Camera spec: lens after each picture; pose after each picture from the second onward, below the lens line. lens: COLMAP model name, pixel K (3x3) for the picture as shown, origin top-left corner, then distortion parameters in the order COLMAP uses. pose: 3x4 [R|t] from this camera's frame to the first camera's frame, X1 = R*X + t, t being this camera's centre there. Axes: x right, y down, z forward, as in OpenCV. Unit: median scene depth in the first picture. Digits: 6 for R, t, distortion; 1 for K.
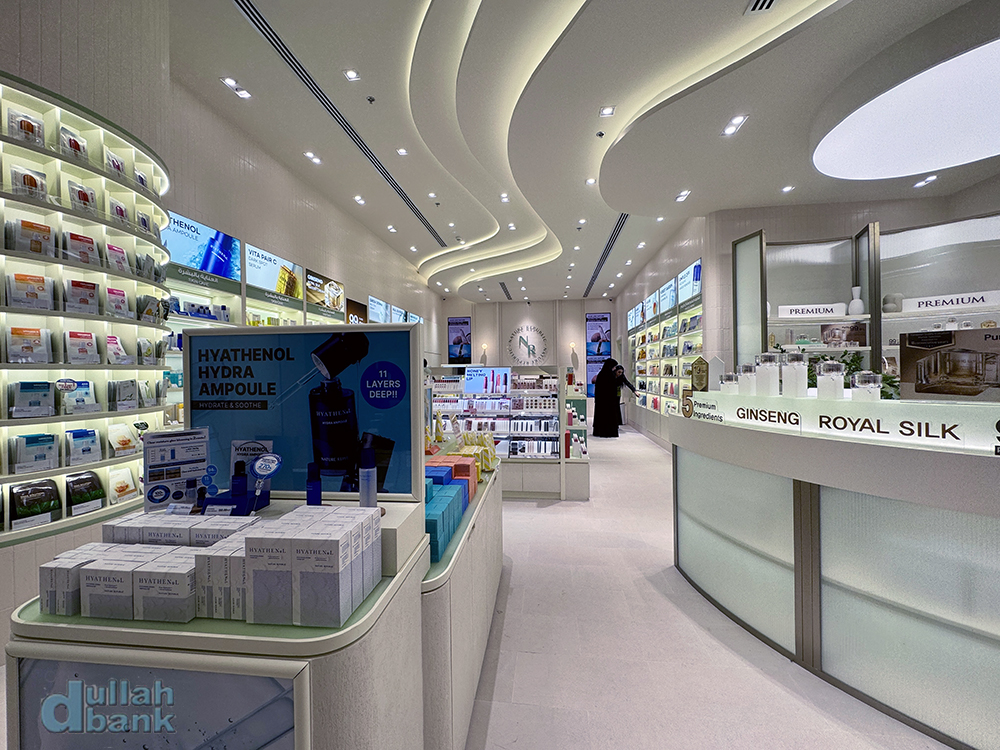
lens RADIAL K [[402.9, 0, 500.0], [0, 402.9, 375.0], [0, 0, 1]] dist [-0.001293, -0.000139]
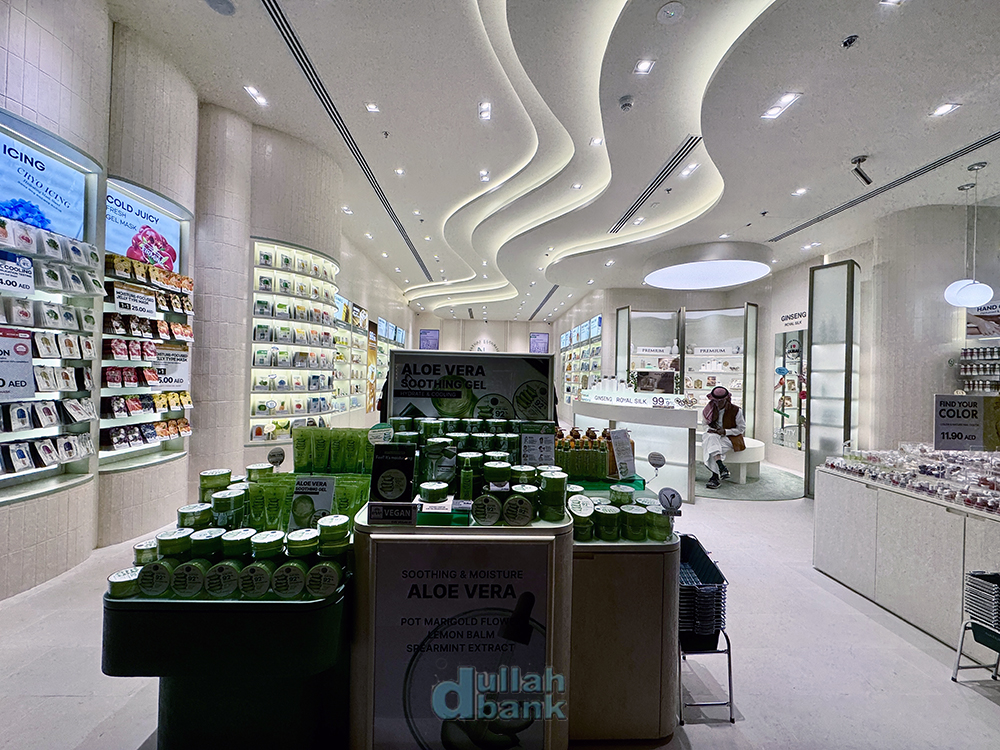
lens RADIAL K [[402.9, 0, 500.0], [0, 402.9, 375.0], [0, 0, 1]] dist [-0.001293, -0.000139]
pose [[0.987551, 0.037942, 0.152654, -0.134649], [-0.036817, 0.999270, -0.010187, -0.000635], [-0.152929, 0.004440, 0.988227, -0.477332]]
